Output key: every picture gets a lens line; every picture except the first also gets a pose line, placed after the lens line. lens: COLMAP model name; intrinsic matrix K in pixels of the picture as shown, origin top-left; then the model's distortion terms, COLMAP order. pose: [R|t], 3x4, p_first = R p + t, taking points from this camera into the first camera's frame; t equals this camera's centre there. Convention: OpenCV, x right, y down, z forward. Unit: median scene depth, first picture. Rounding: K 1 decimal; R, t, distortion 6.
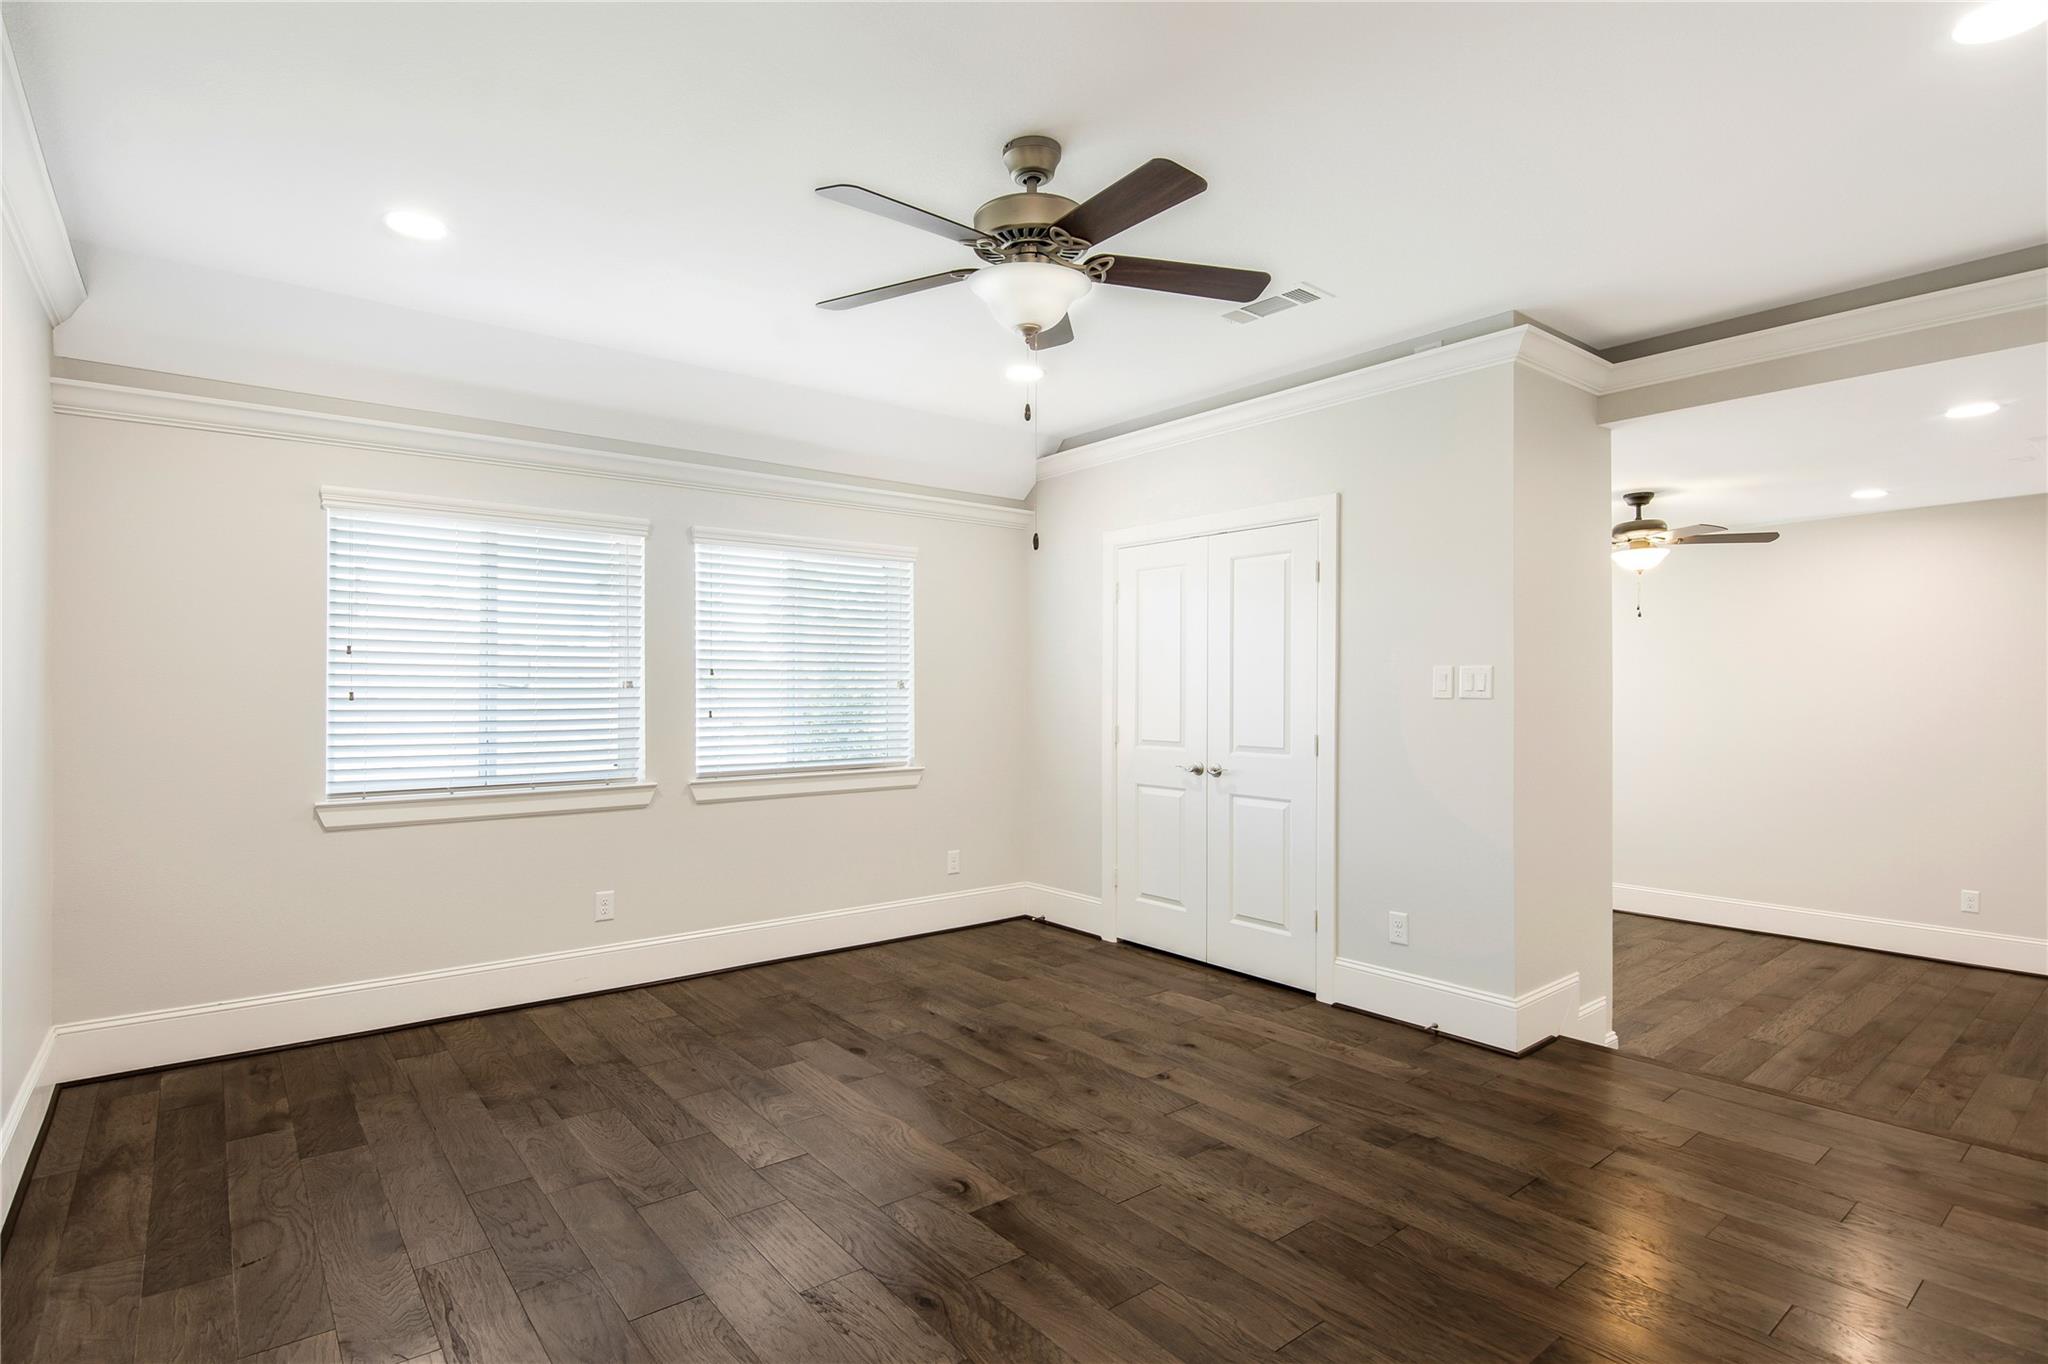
lens RADIAL K [[1021.5, 0, 1009.3], [0, 1021.5, 687.5], [0, 0, 1]] dist [-0.007176, -0.002715]
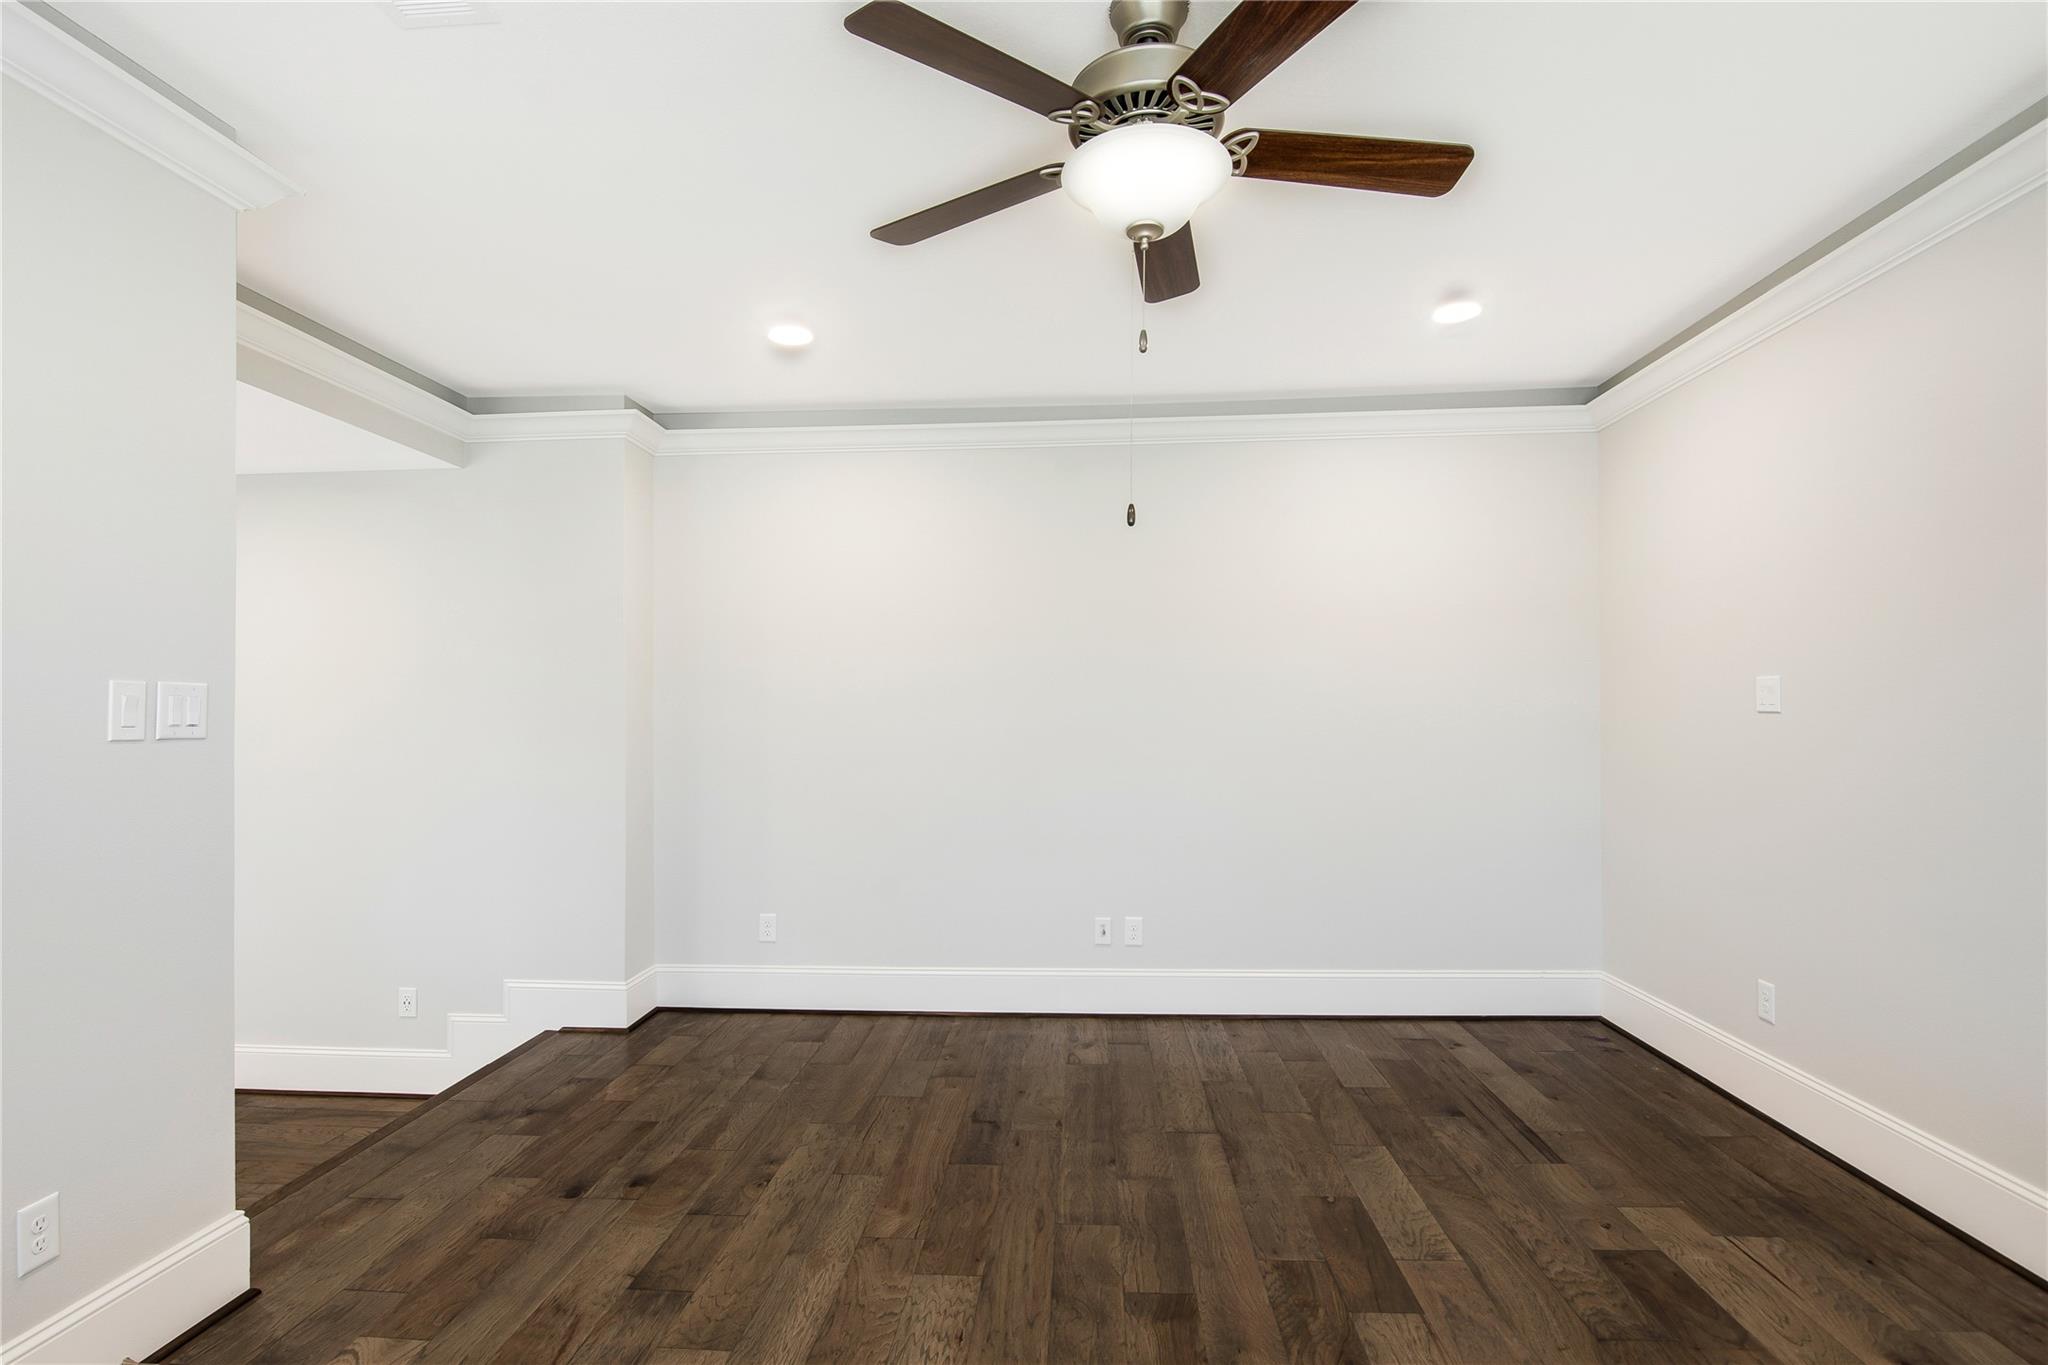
lens RADIAL K [[1021.5, 0, 1018.1], [0, 1021.5, 697.6], [0, 0, 1]] dist [-0.007176, -0.002715]
pose [[-0.741185, 0.021181, 0.670967, -0.279857], [0.010480, 0.999745, -0.019984, 0.003570], [-0.671219, -0.007780, -0.741218, 1.088160]]
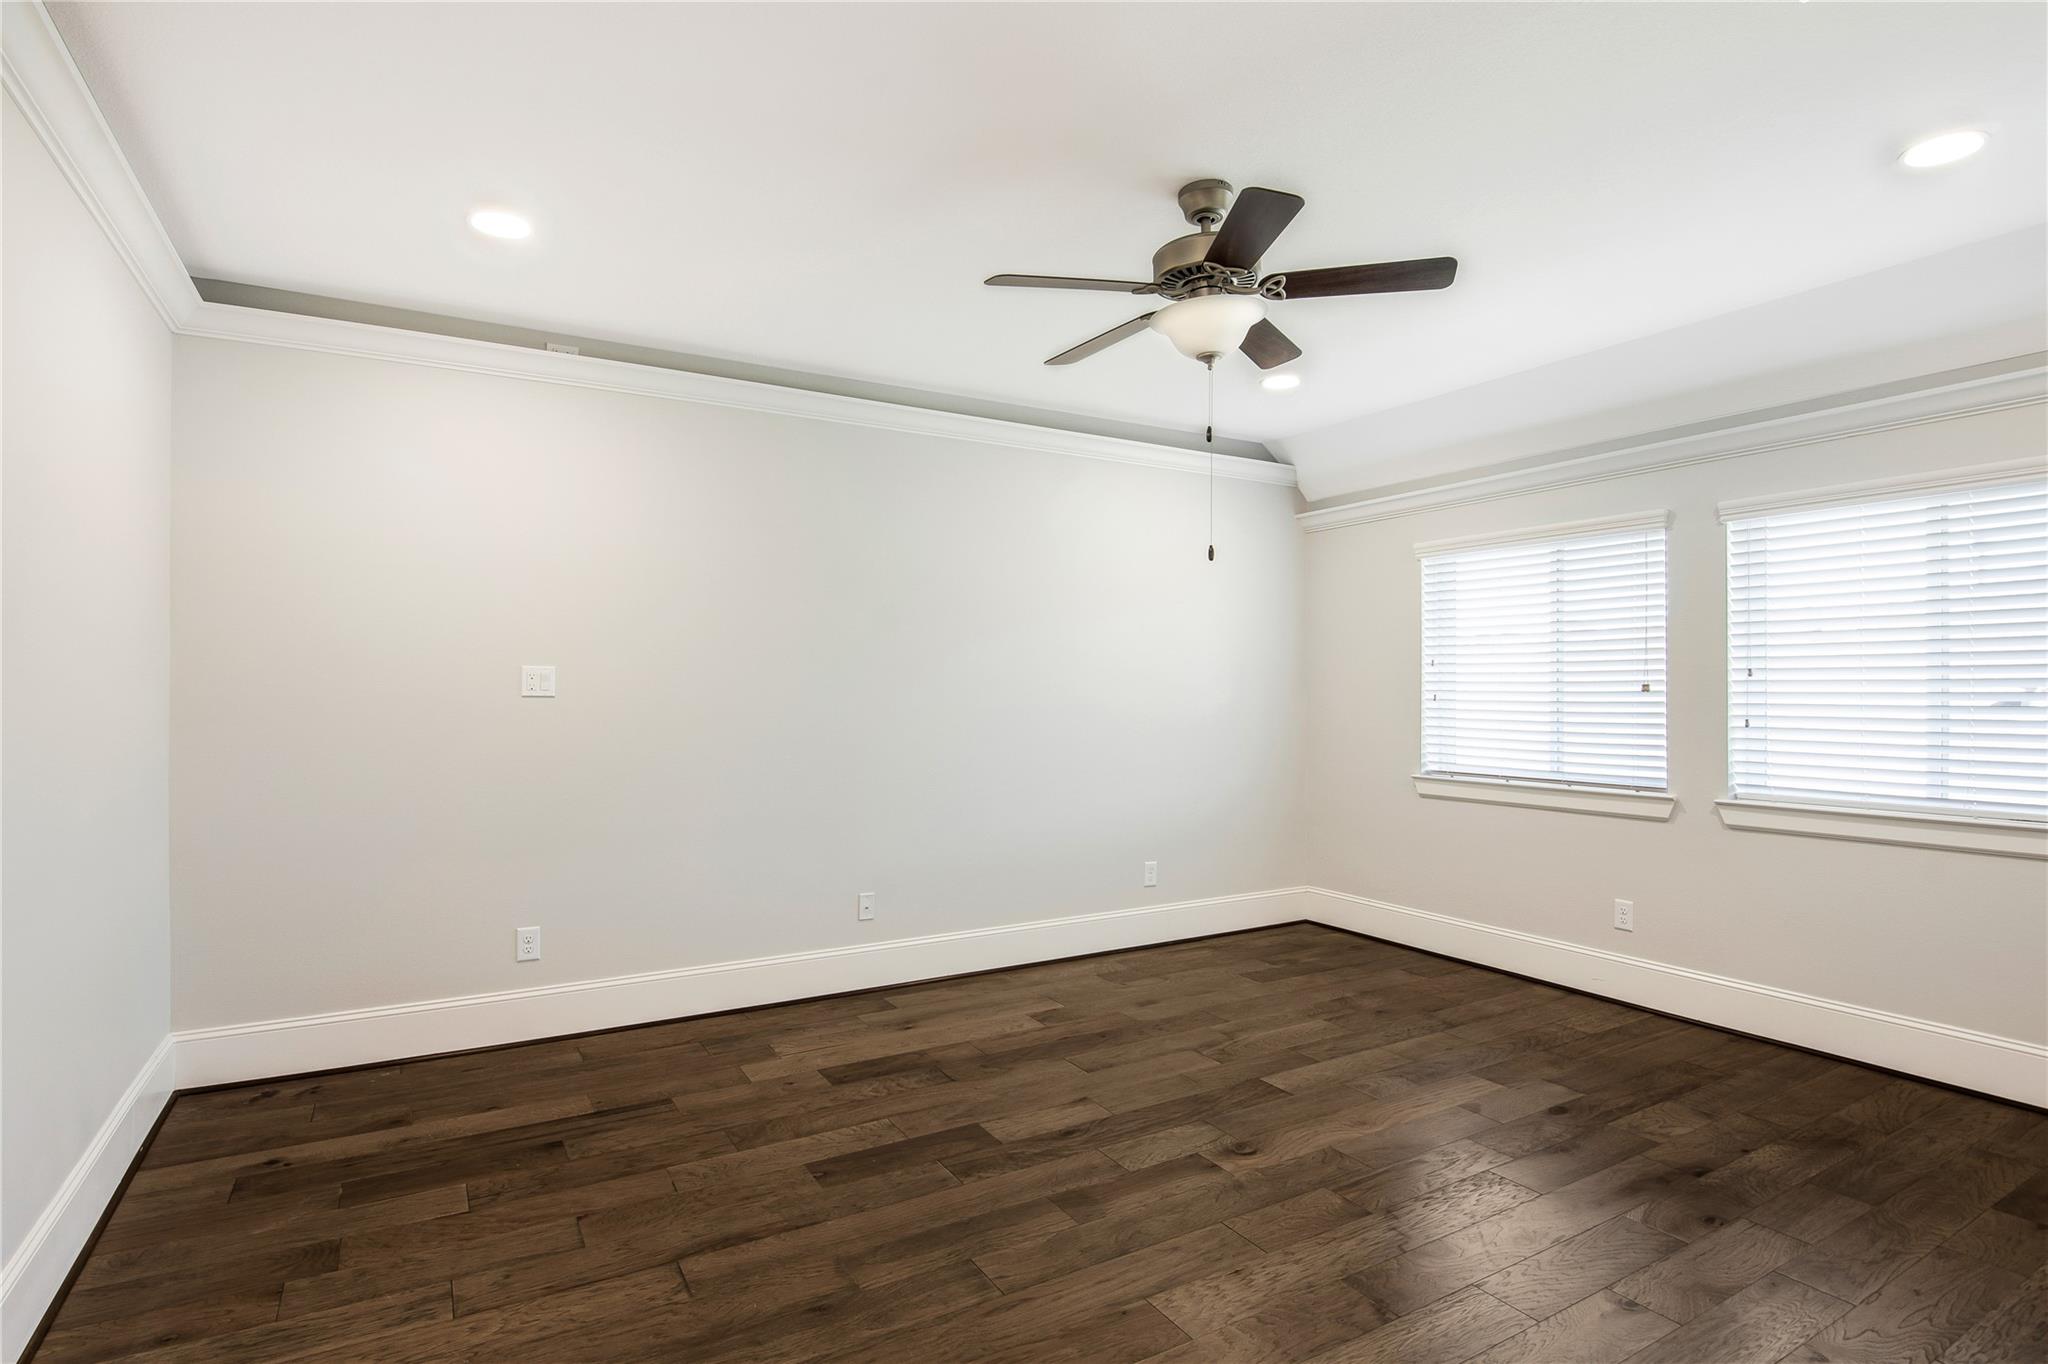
lens RADIAL K [[1021.5, 0, 1007.6], [0, 1021.5, 679.4], [0, 0, 1]] dist [-0.007176, -0.002715]
pose [[-0.147330, -0.012309, -0.989011, 0.753270], [-0.000438, 0.999923, -0.012380, 0.001216], [0.989087, -0.001391, -0.147324, 0.644349]]
